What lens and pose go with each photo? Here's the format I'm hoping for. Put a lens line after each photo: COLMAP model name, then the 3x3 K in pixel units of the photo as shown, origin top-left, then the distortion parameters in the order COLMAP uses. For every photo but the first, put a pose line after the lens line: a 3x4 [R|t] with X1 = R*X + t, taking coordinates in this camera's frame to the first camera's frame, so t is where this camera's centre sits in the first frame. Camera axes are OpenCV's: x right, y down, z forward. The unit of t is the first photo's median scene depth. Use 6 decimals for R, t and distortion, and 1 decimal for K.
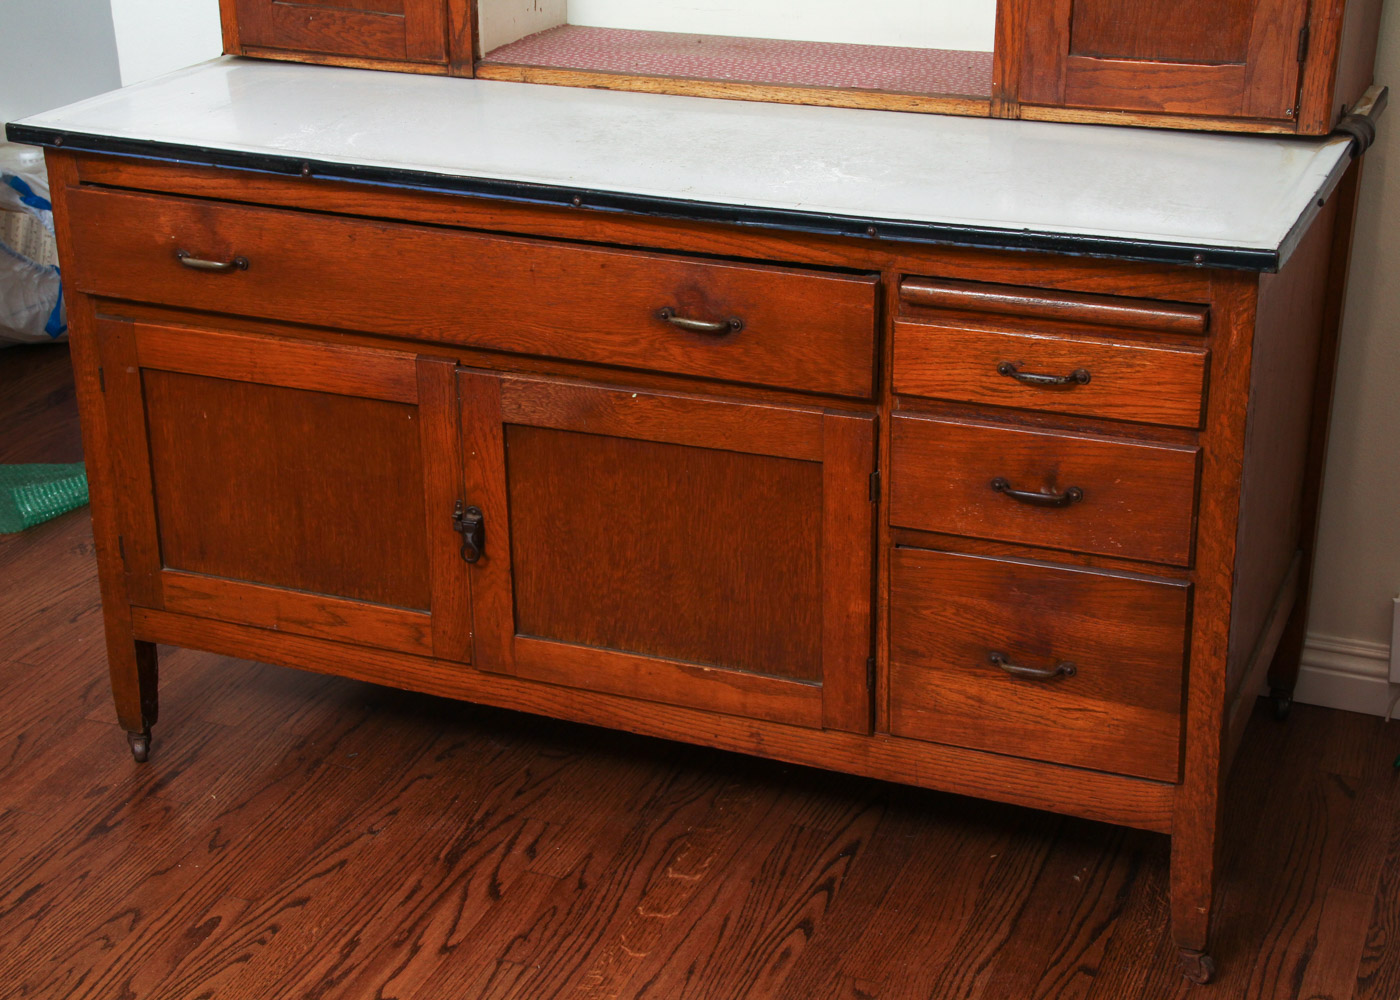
lens RADIAL K [[2266.7, 0, 683.6], [0, 2266.7, 533.9], [0, 0, 1]] dist [0.121488, 0.000000]
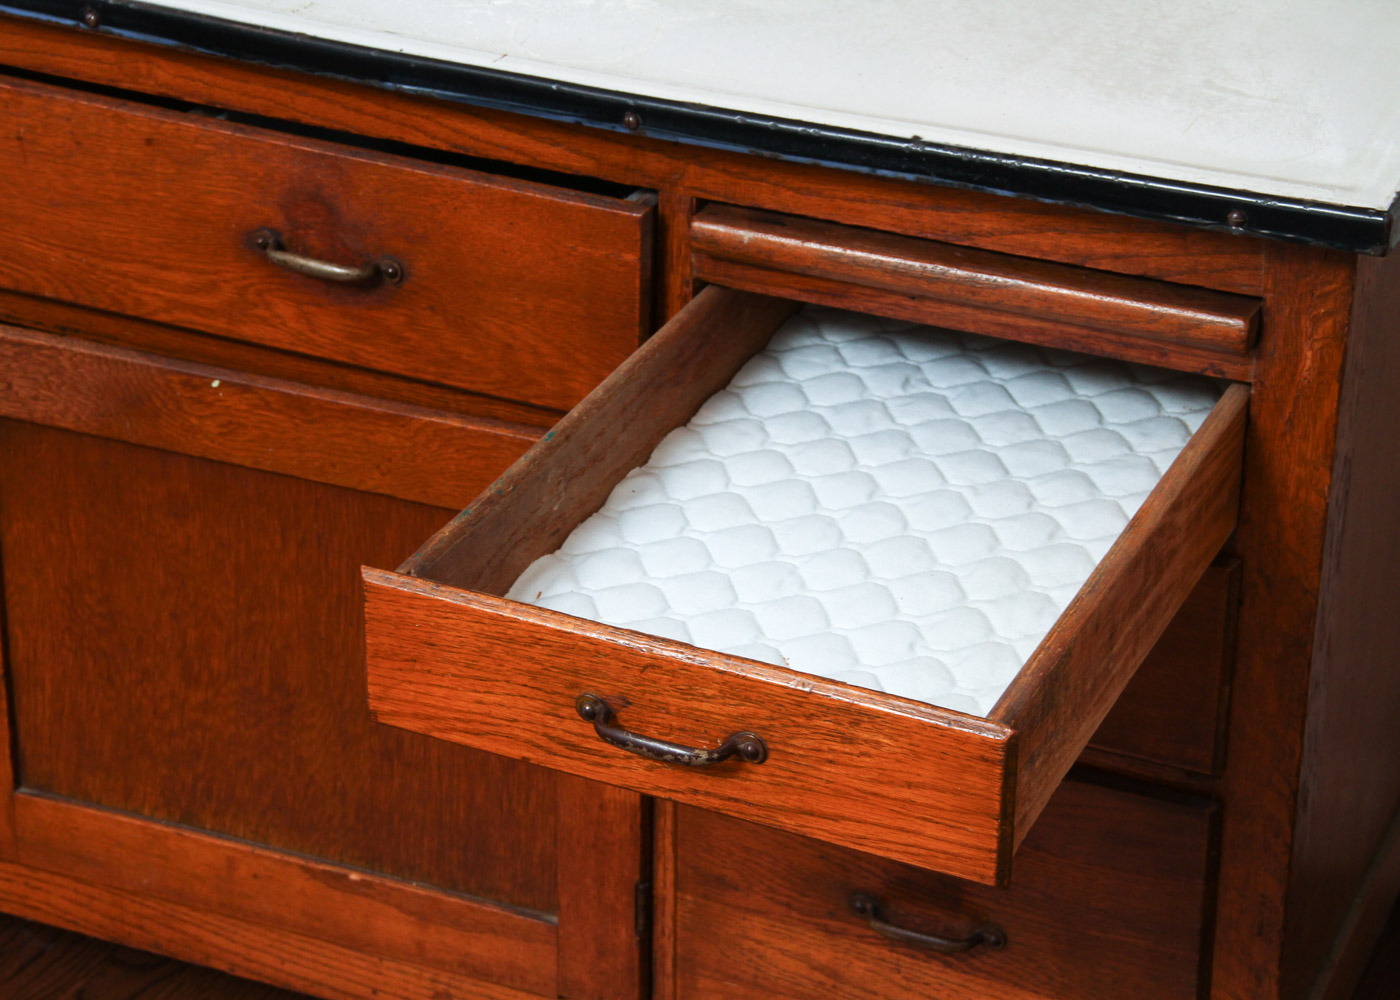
lens RADIAL K [[3365.1, 0, 696.4], [0, 3365.1, 539.9], [0, 0, 1]] dist [0.355702, 0.000000]
pose [[0.999233, 0.039119, -0.001586, 0.091830], [-0.038914, 0.996804, 0.069771, -0.082395], [0.004311, -0.069656, 0.997562, 0.196953]]
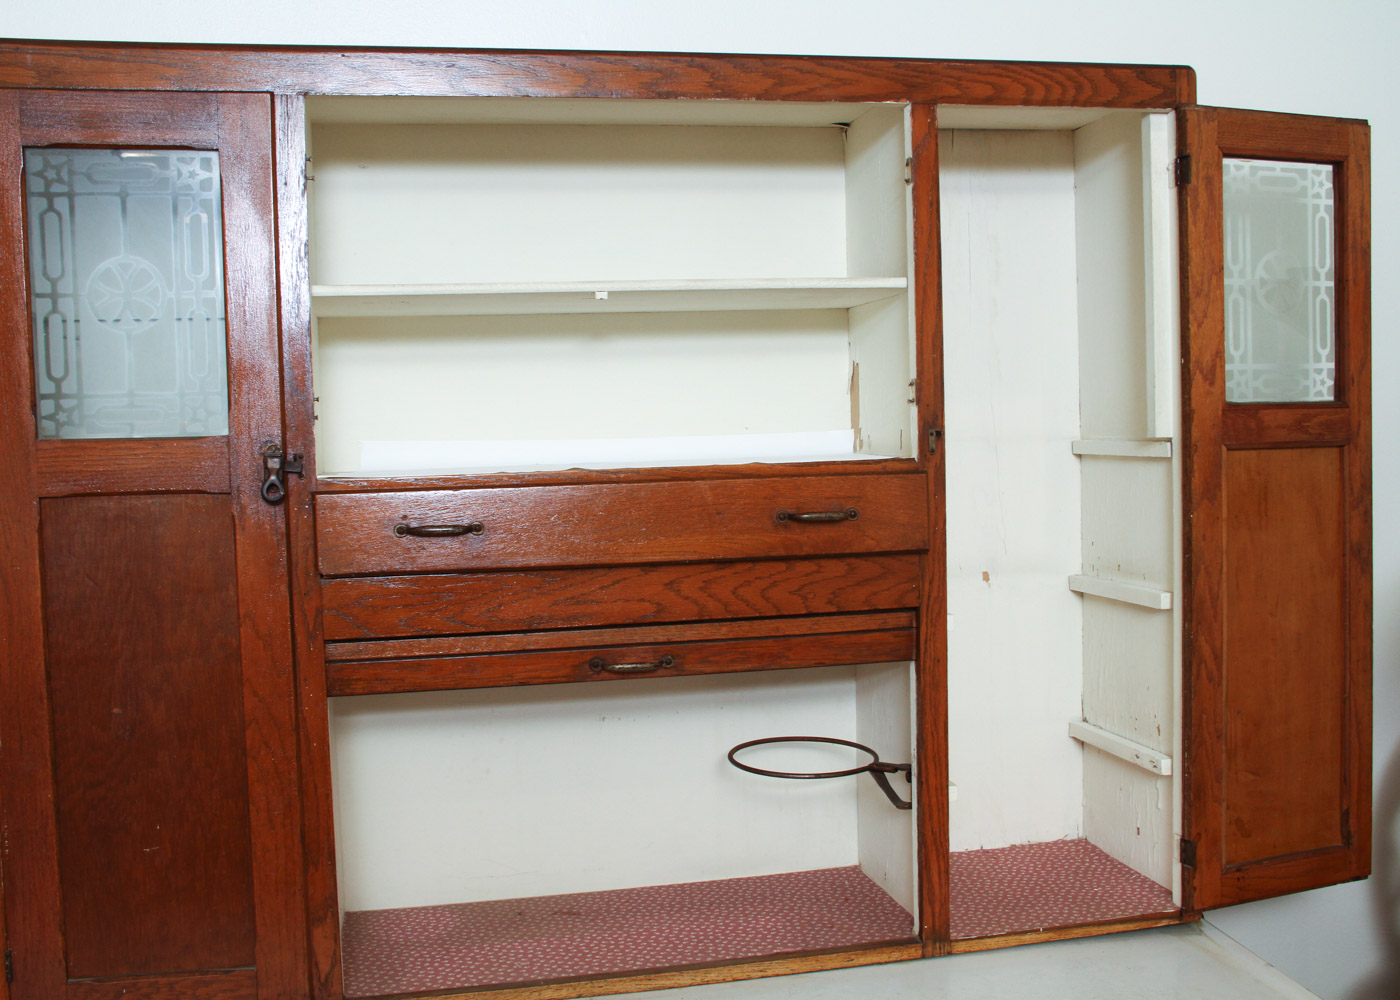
lens RADIAL K [[1366.1, 0, 707.7], [0, 1366.1, 517.0], [0, 0, 1]] dist [-0.086927, 0.000000]
pose [[0.821540, -0.056111, 0.567383, -0.289575], [0.236061, 0.939318, -0.248910, -0.247026], [-0.518987, 0.338426, 0.784933, 0.512278]]
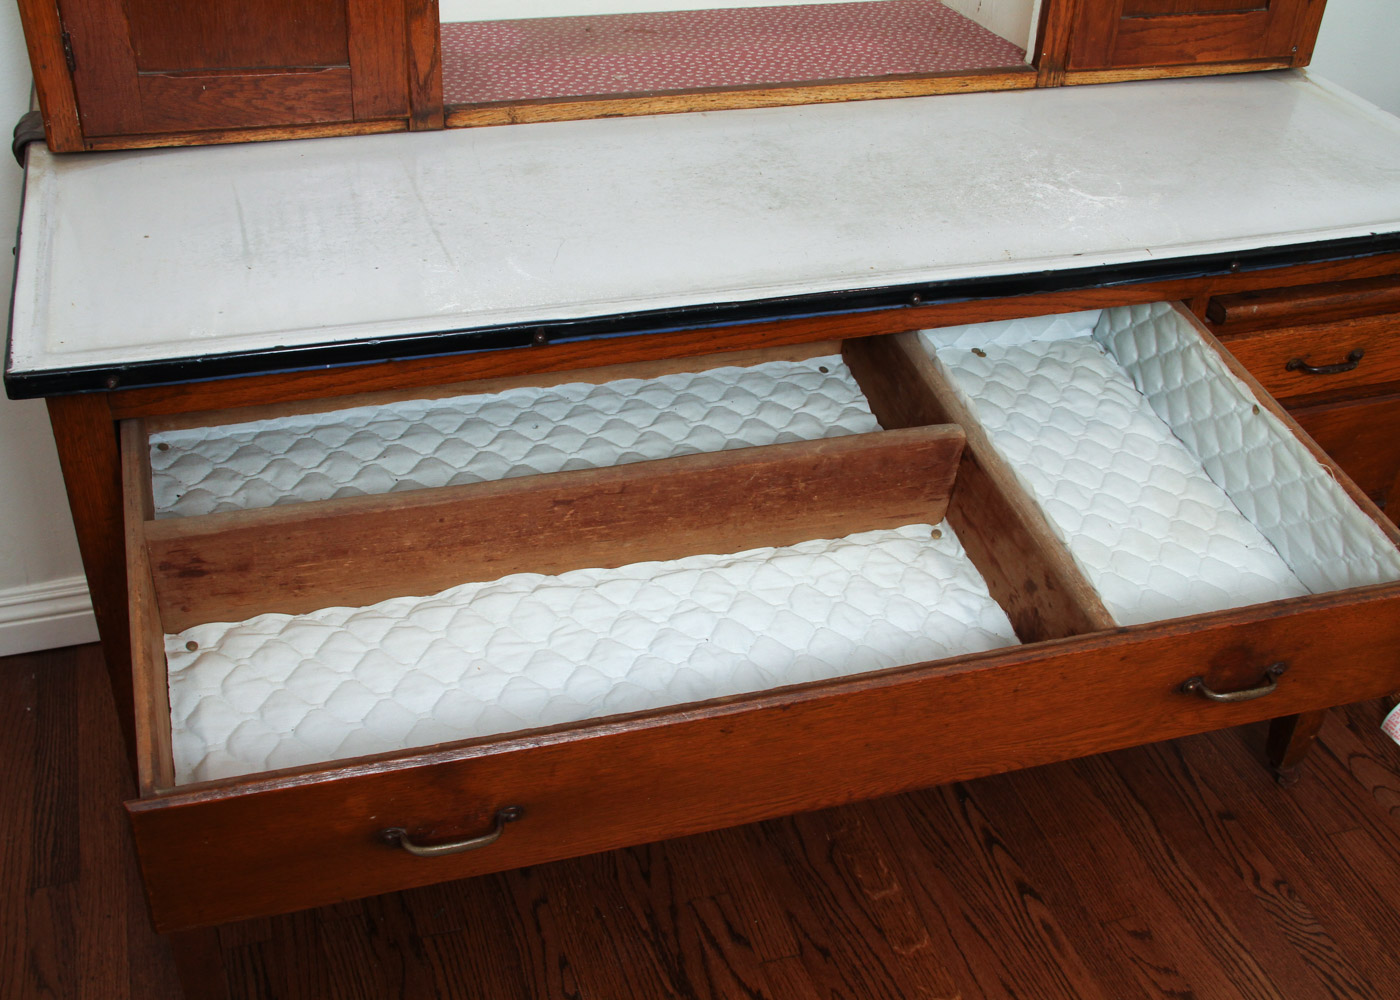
lens RADIAL K [[1511.4, 0, 691.2], [0, 1511.4, 504.3], [0, 0, 1]] dist [-0.030873, 0.000000]
pose [[0.752248, -0.333007, 0.568533, -0.415101], [0.203770, 0.938157, 0.279891, -0.231334], [-0.626578, -0.094697, 0.773584, 0.587261]]
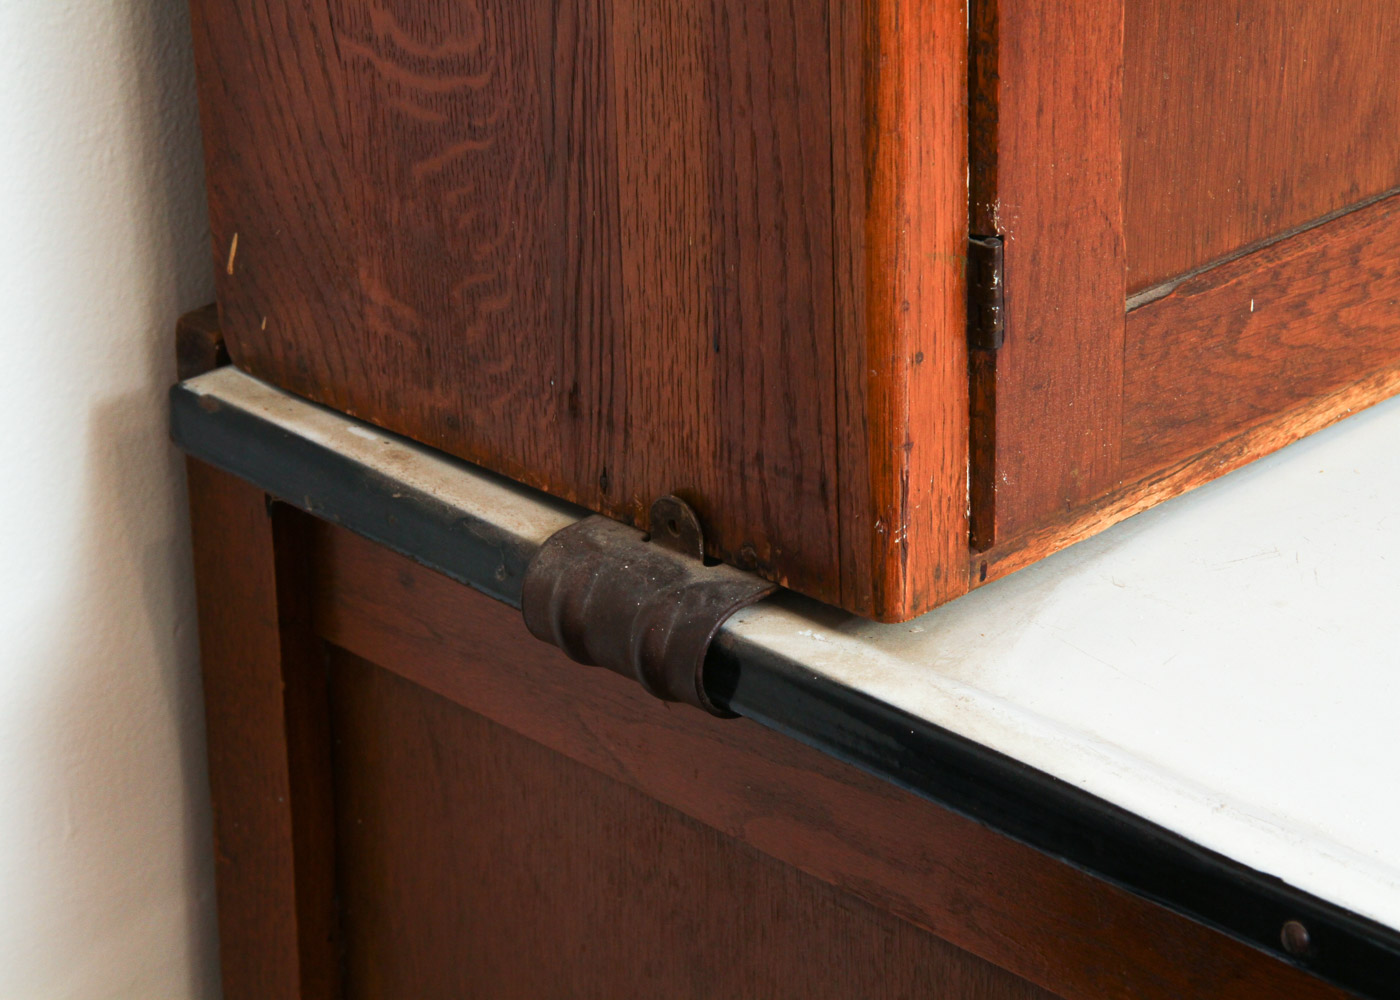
lens RADIAL K [[4415.3, 0, 713.7], [0, 4415.3, 505.6], [0, 0, 1]] dist [0.475292, 0.000000]
pose [[0.374269, -0.390517, 0.841082, -0.655587], [0.374919, 0.893291, 0.247925, -0.388453], [-0.848150, 0.222547, 0.480744, 0.948055]]
